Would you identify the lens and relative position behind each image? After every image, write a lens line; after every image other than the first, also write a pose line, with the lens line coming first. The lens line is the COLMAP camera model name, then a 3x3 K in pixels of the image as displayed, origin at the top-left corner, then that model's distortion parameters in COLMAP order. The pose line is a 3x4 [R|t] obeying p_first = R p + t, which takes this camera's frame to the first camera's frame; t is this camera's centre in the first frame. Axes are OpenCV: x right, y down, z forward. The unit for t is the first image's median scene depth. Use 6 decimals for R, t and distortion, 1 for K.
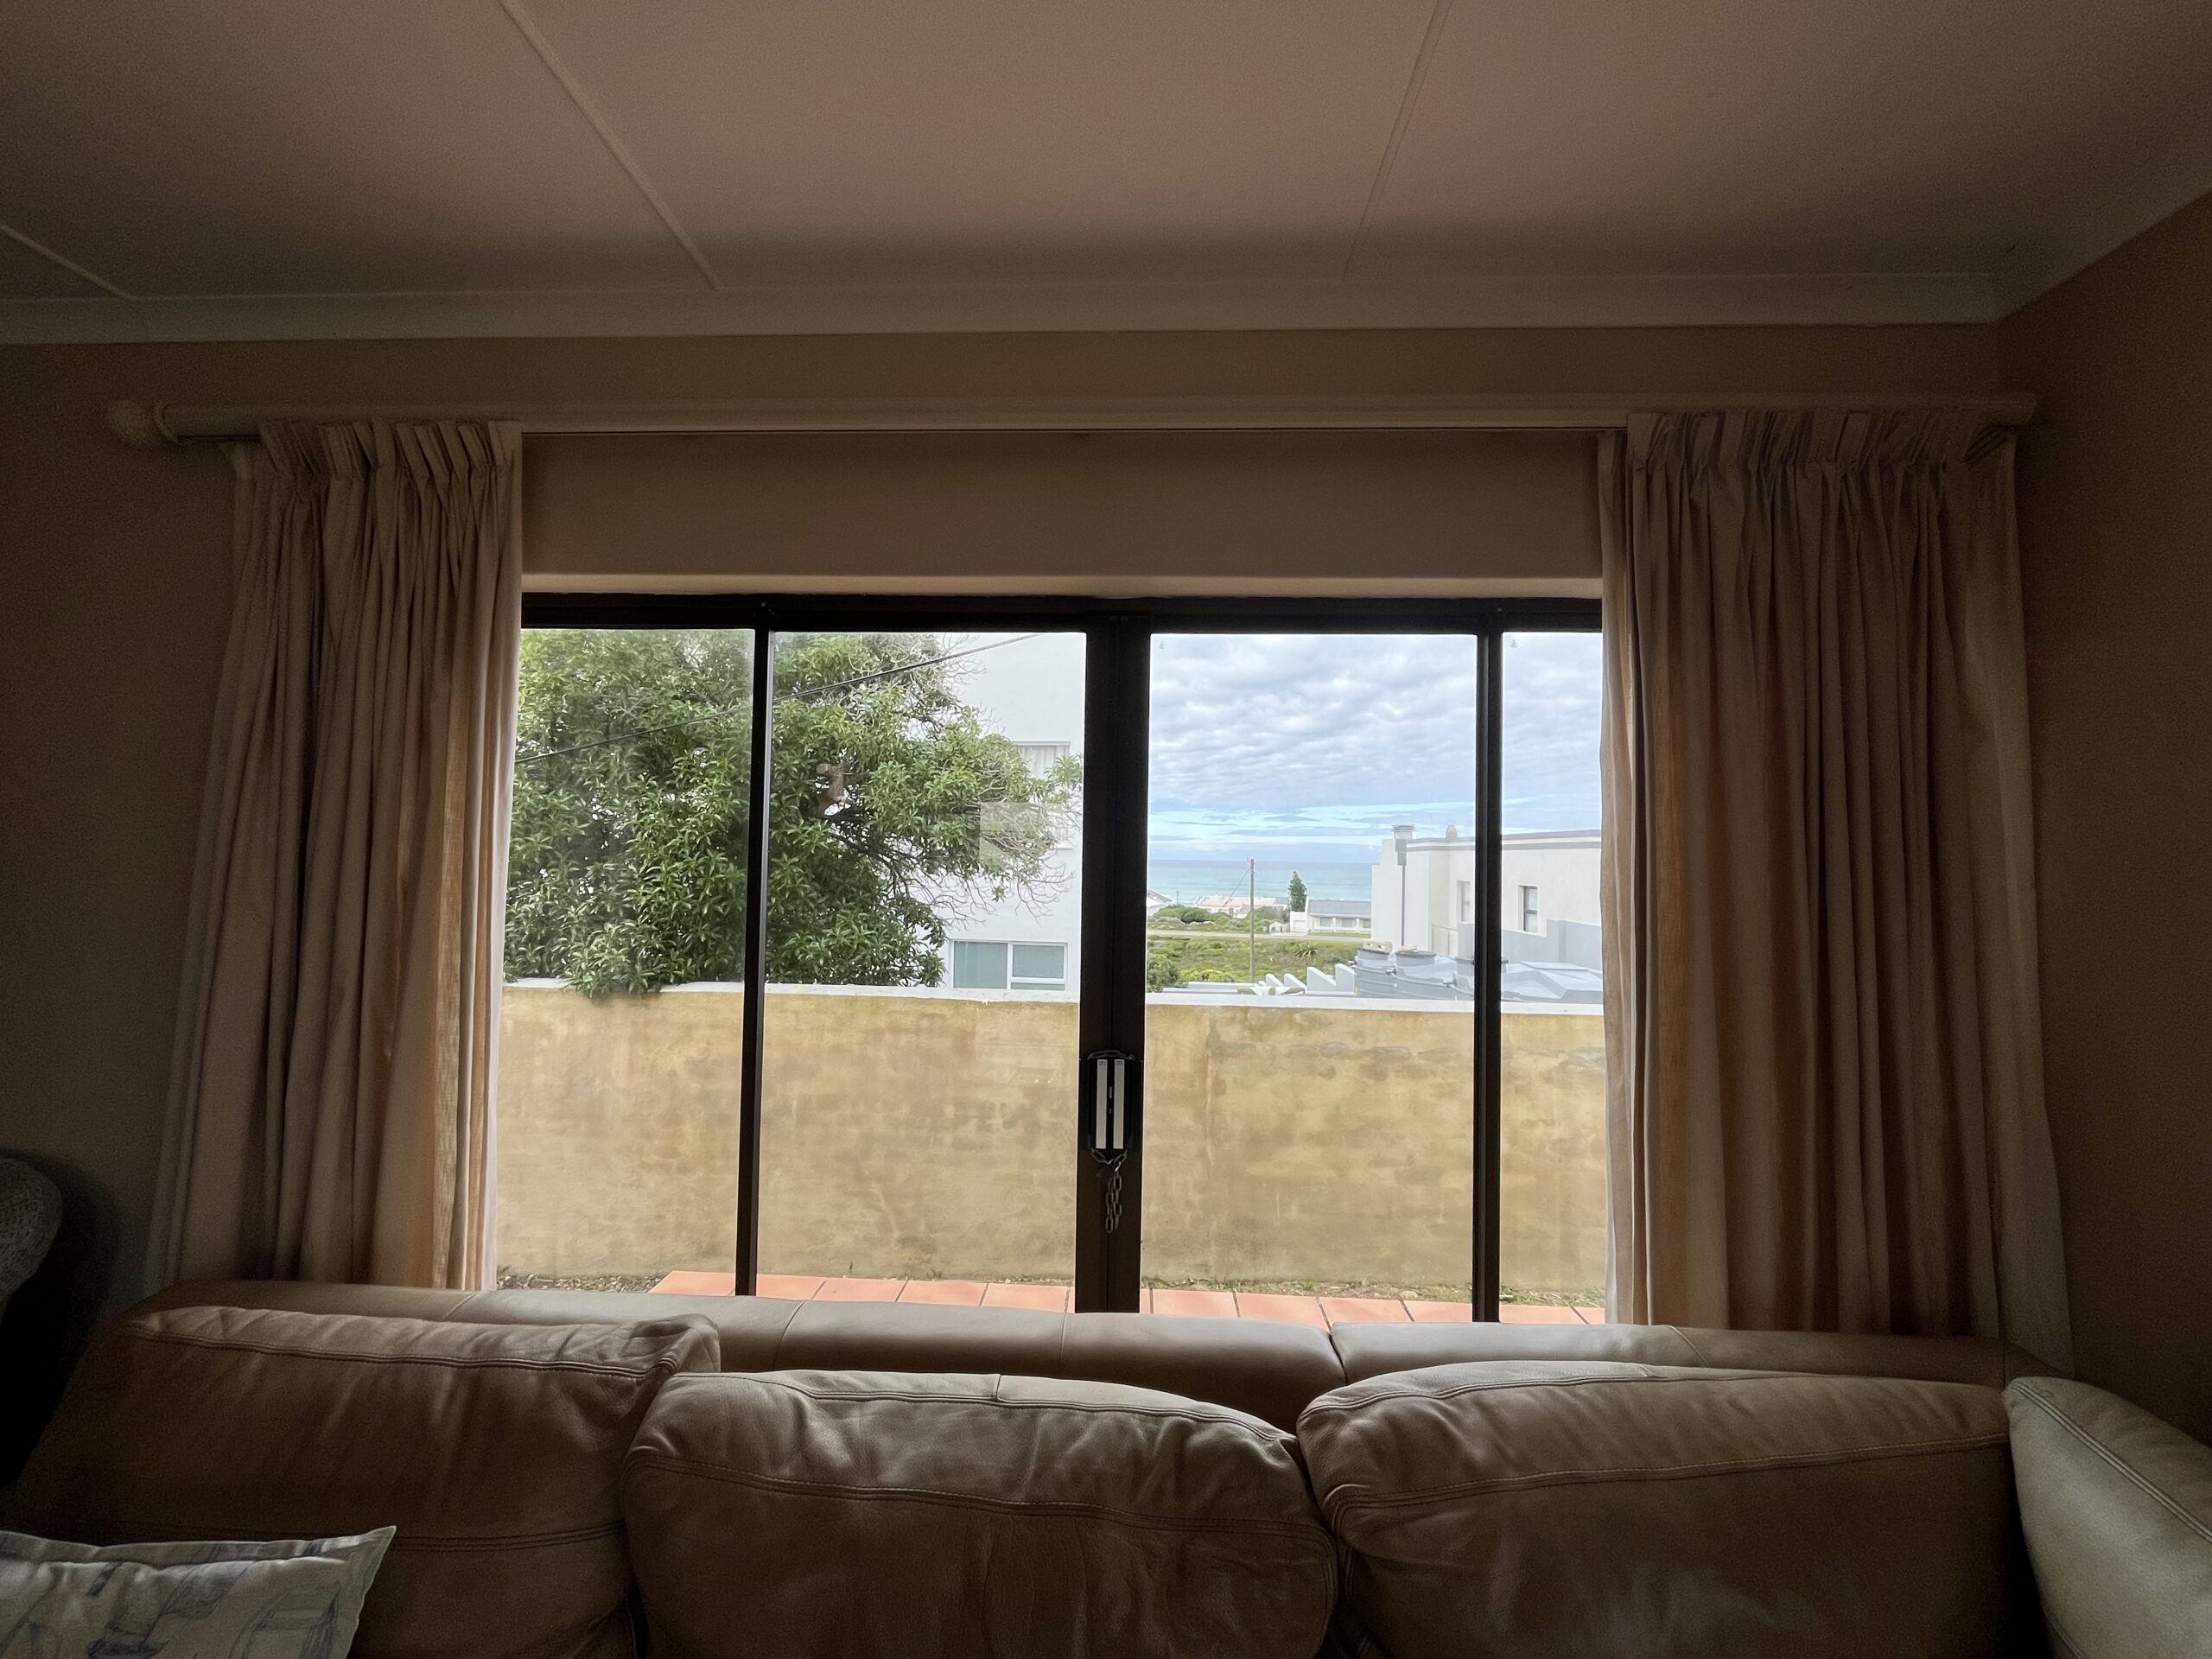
lens RADIAL K [[898.8, 0, 1096.1], [0, 898.8, 826.1], [0, 0, 1]] dist [-0.003735, 0.000639]
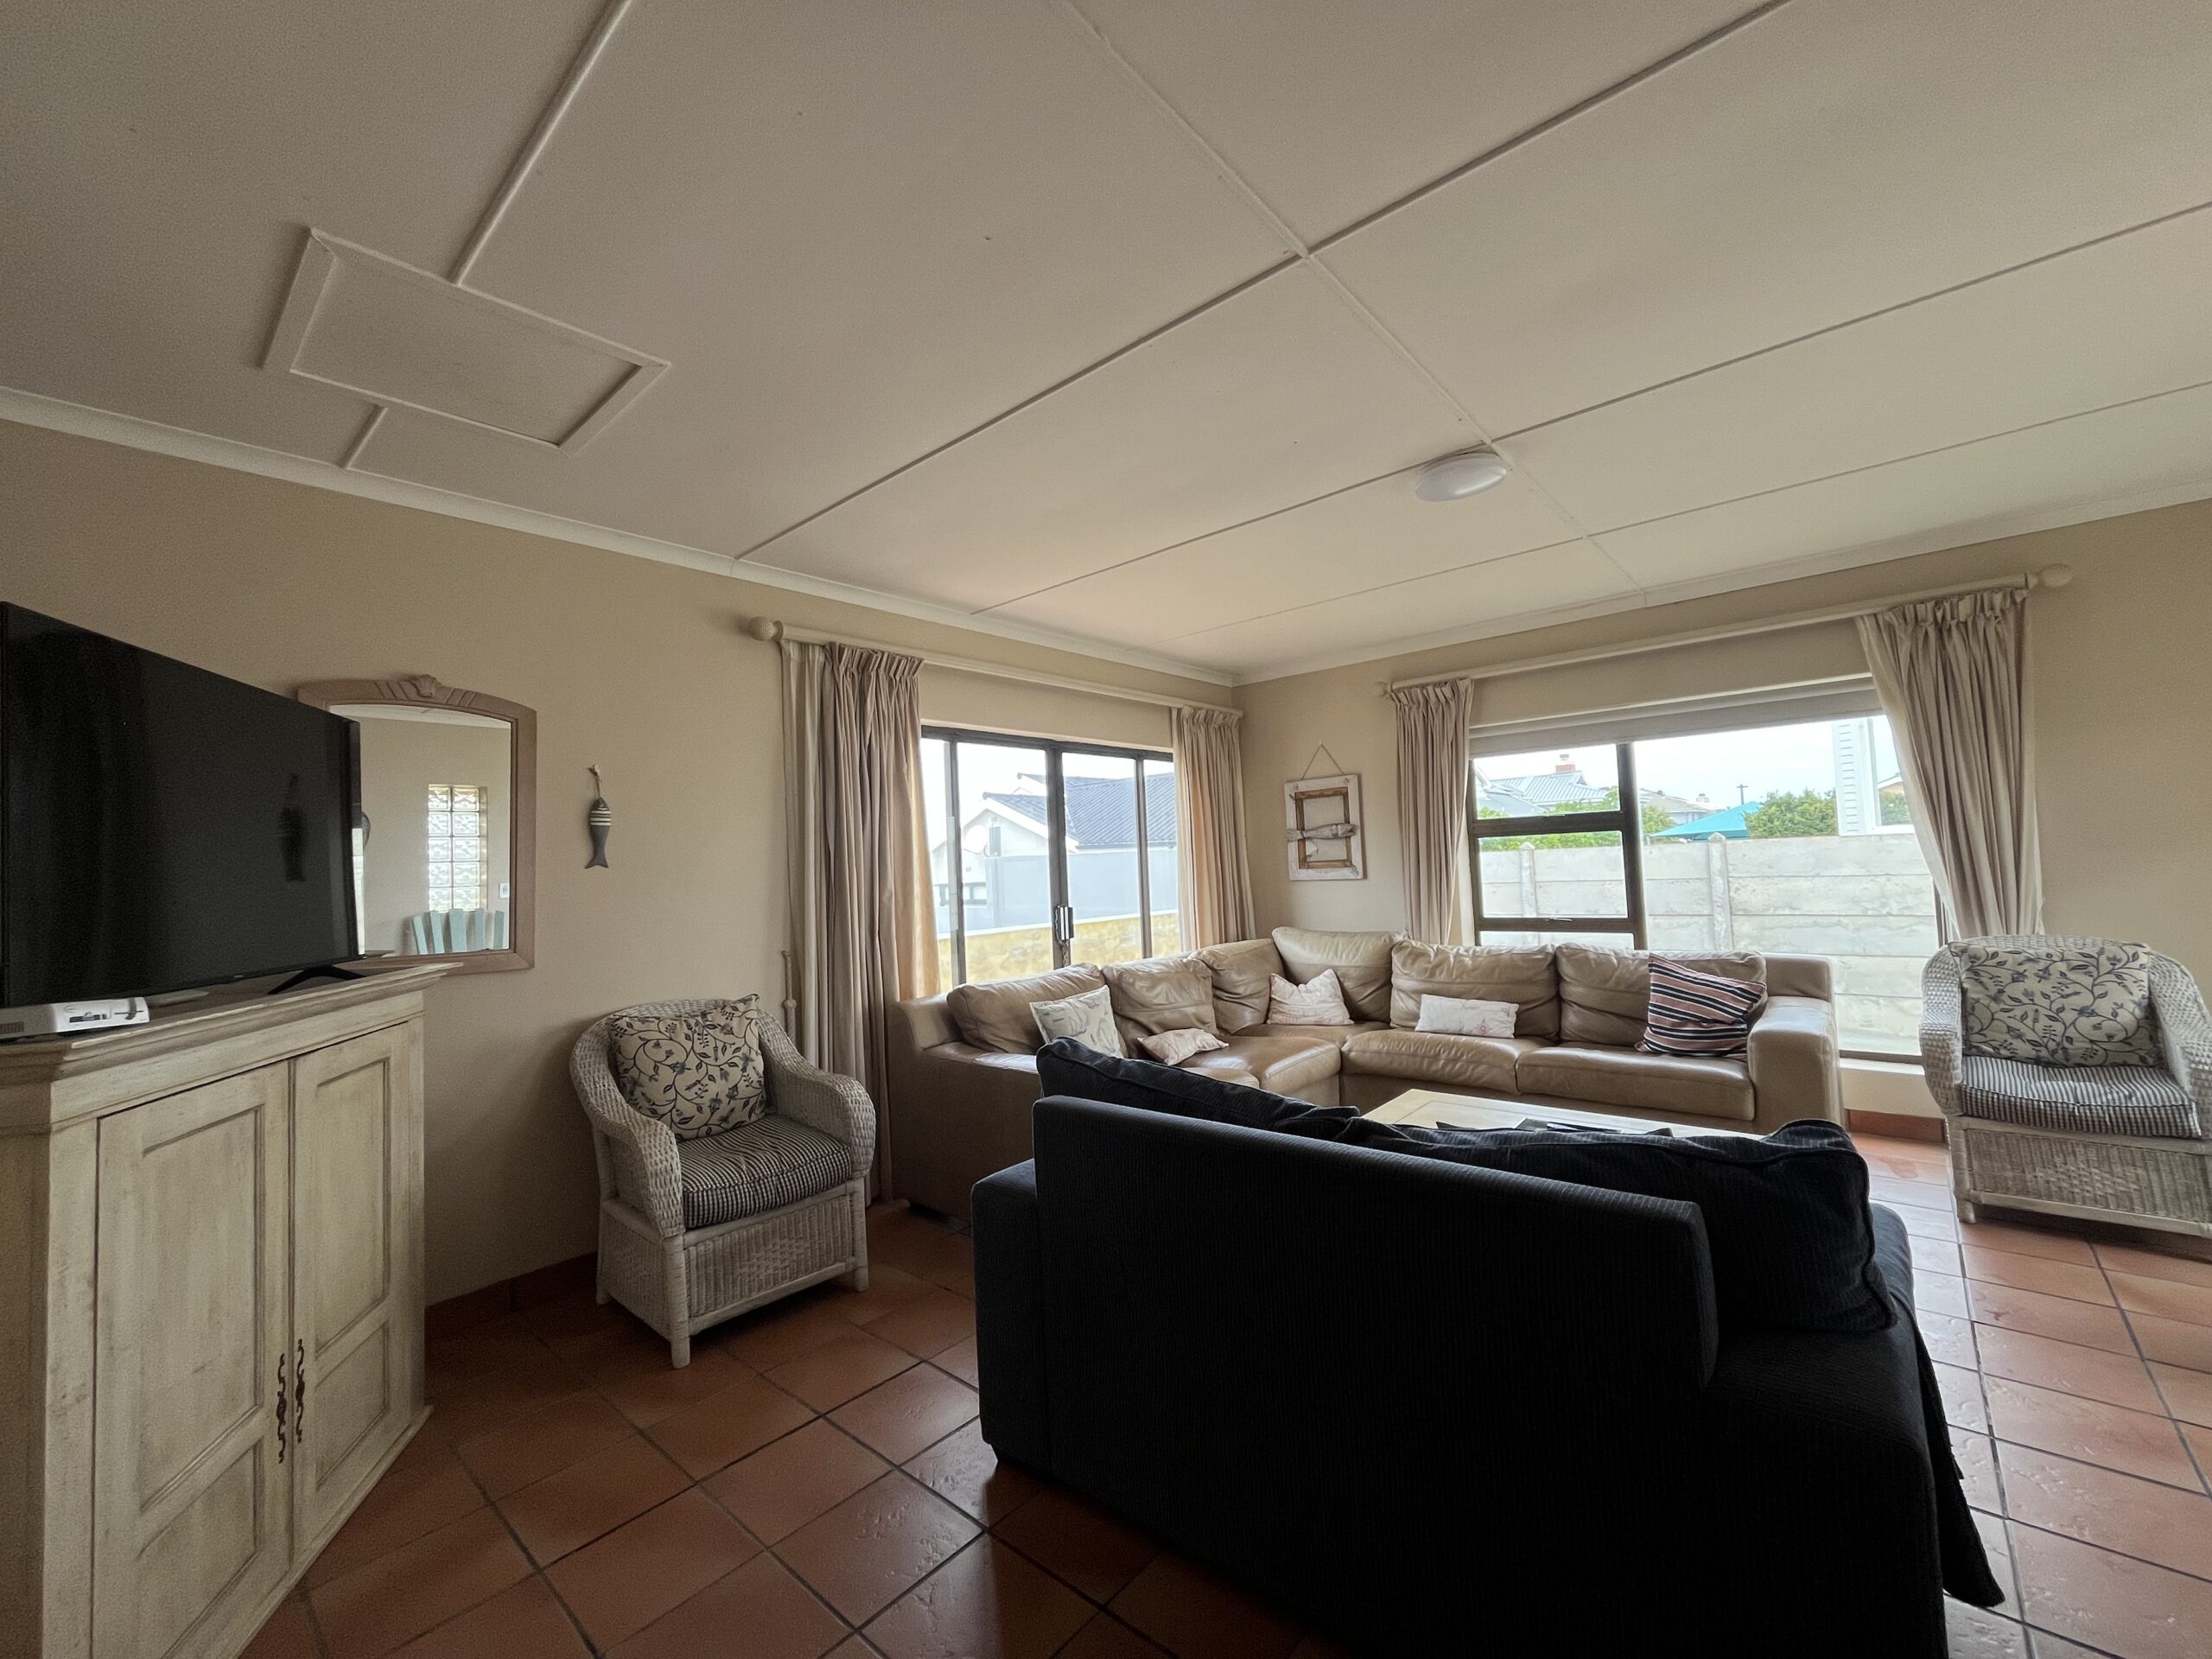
lens RADIAL K [[898.8, 0, 1091.3], [0, 898.8, 828.1], [0, 0, 1]] dist [-0.003735, 0.000639]
pose [[0.621645, -0.010098, 0.783234, -2.051108], [0.028267, 0.999555, -0.009548, 0.044714], [-0.782789, 0.028075, 0.621654, -0.776669]]
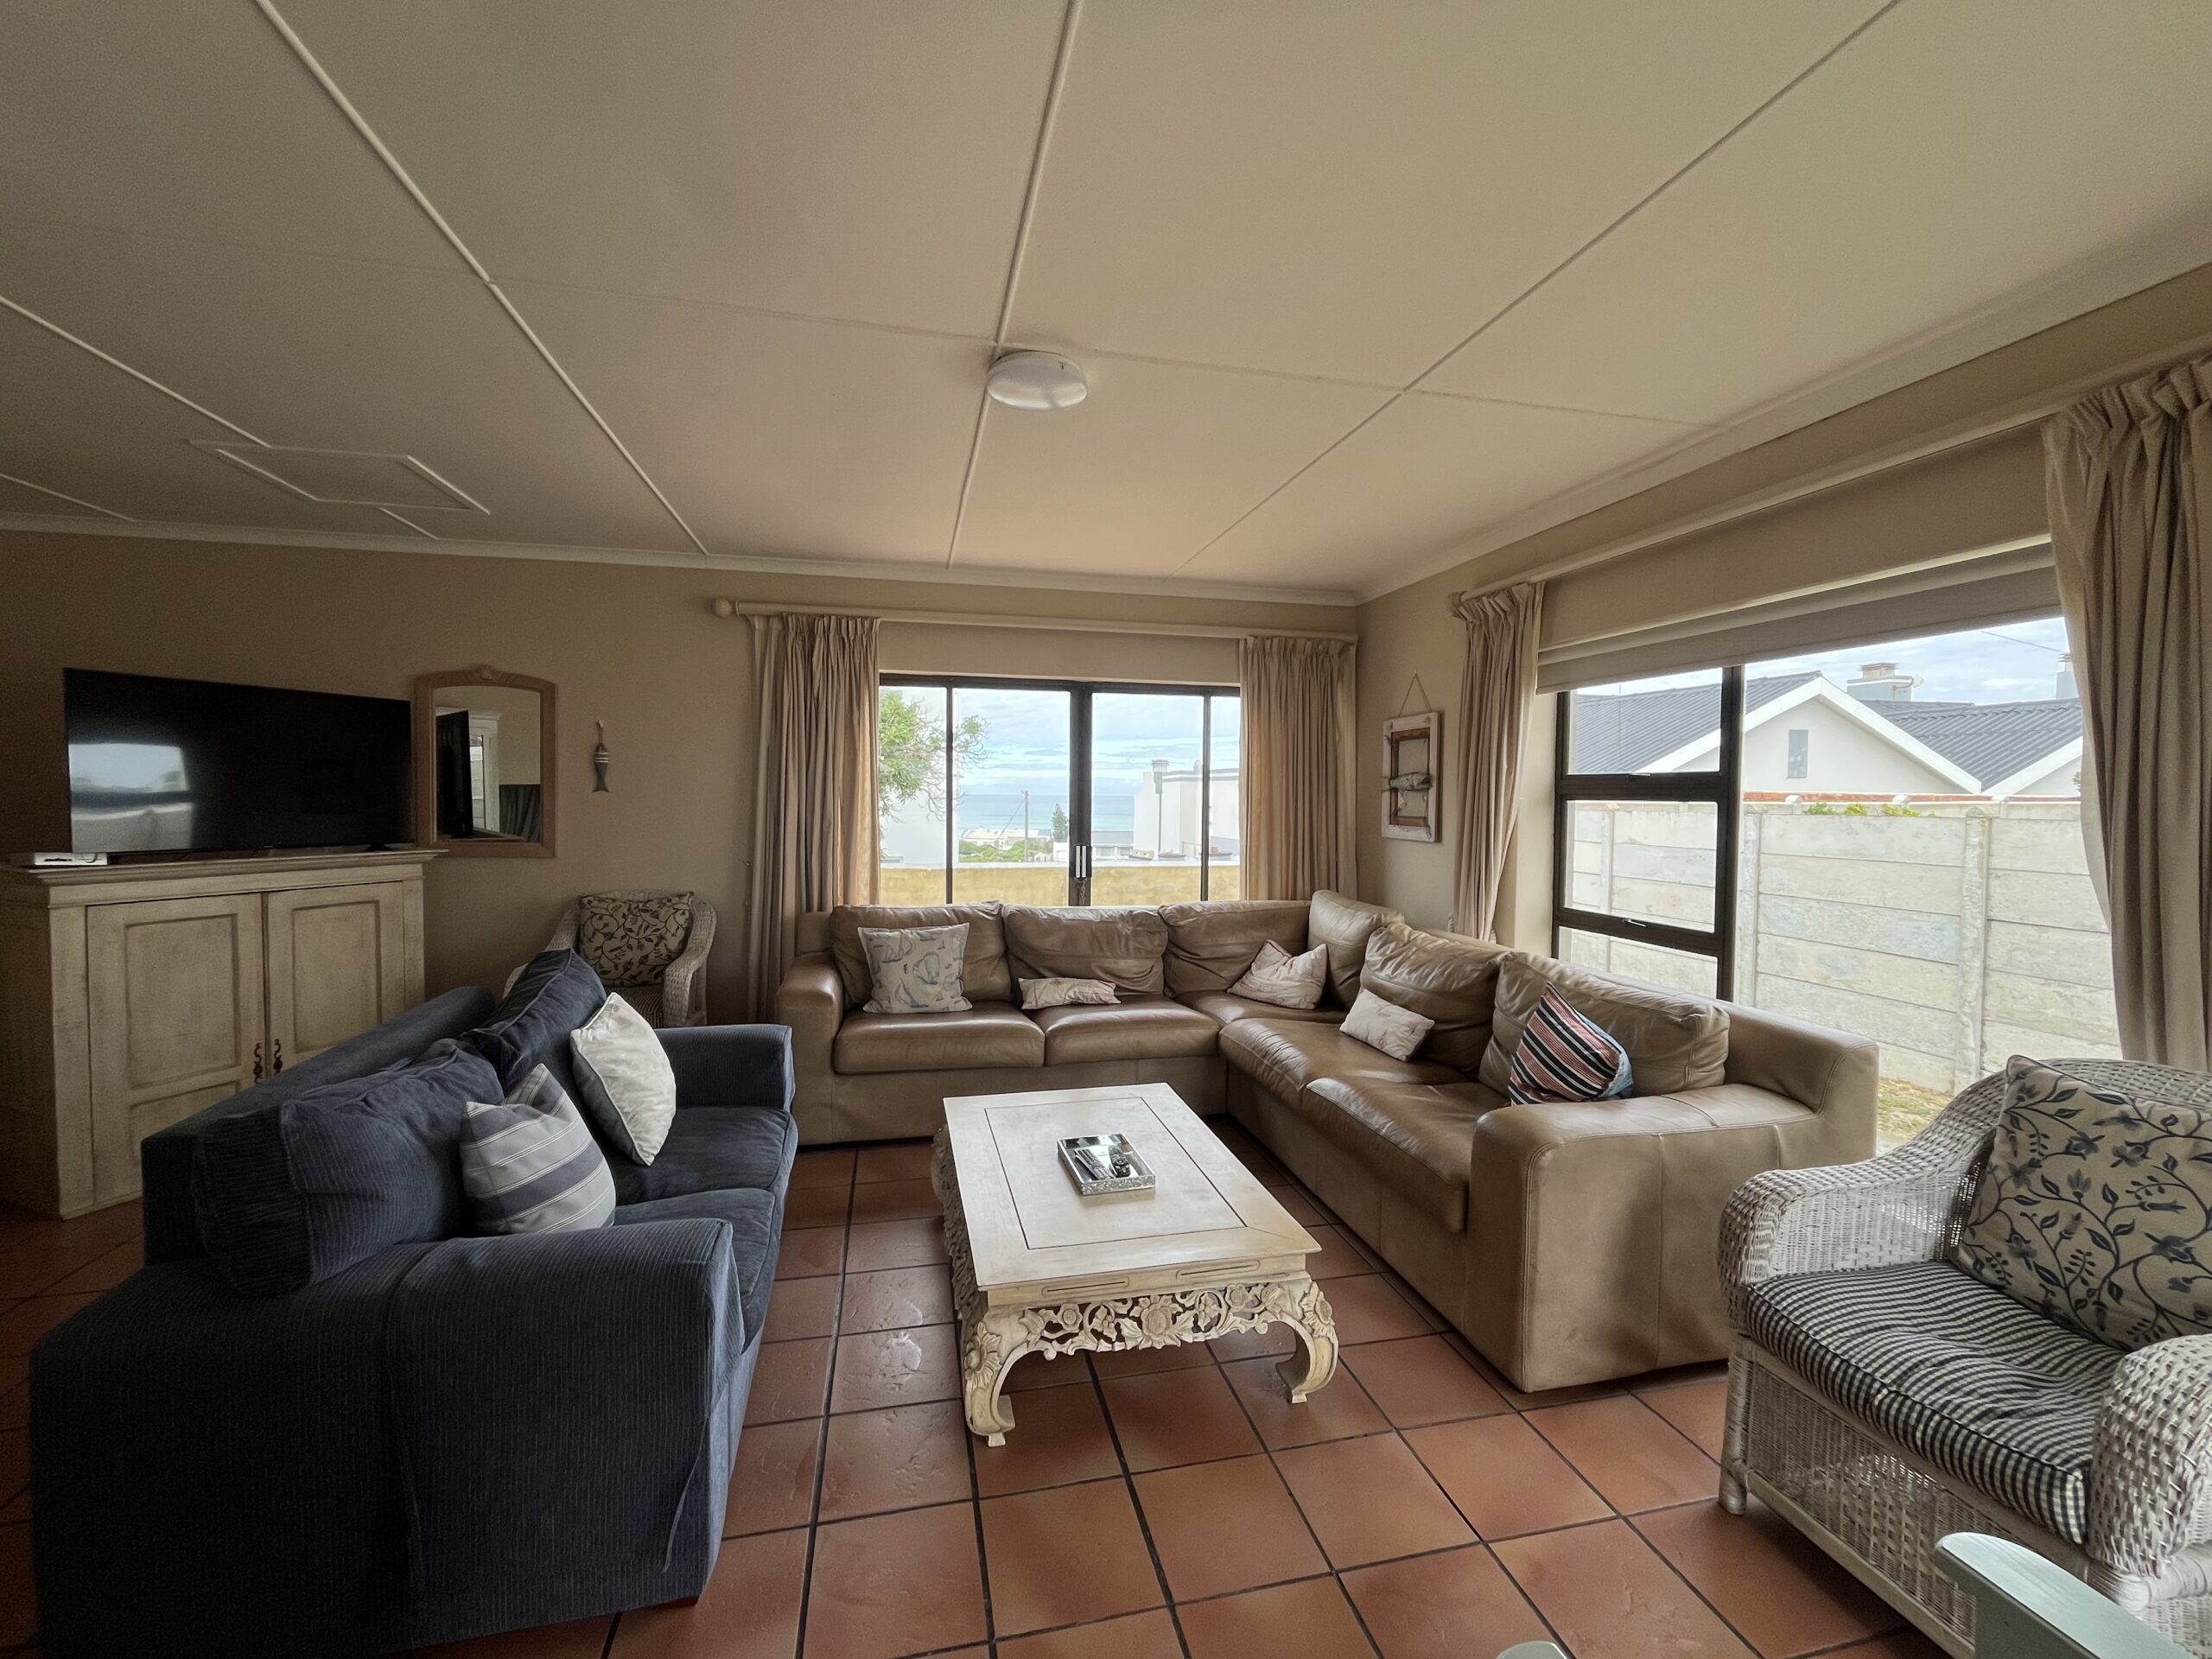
lens RADIAL K [[898.8, 0, 1104.1], [0, 898.8, 825.1], [0, 0, 1]] dist [-0.003735, 0.000639]
pose [[0.963151, -0.018821, 0.268301, -0.658443], [-0.000563, 0.997406, 0.071986, -0.009061], [-0.268960, -0.069484, 0.960642, -1.696651]]
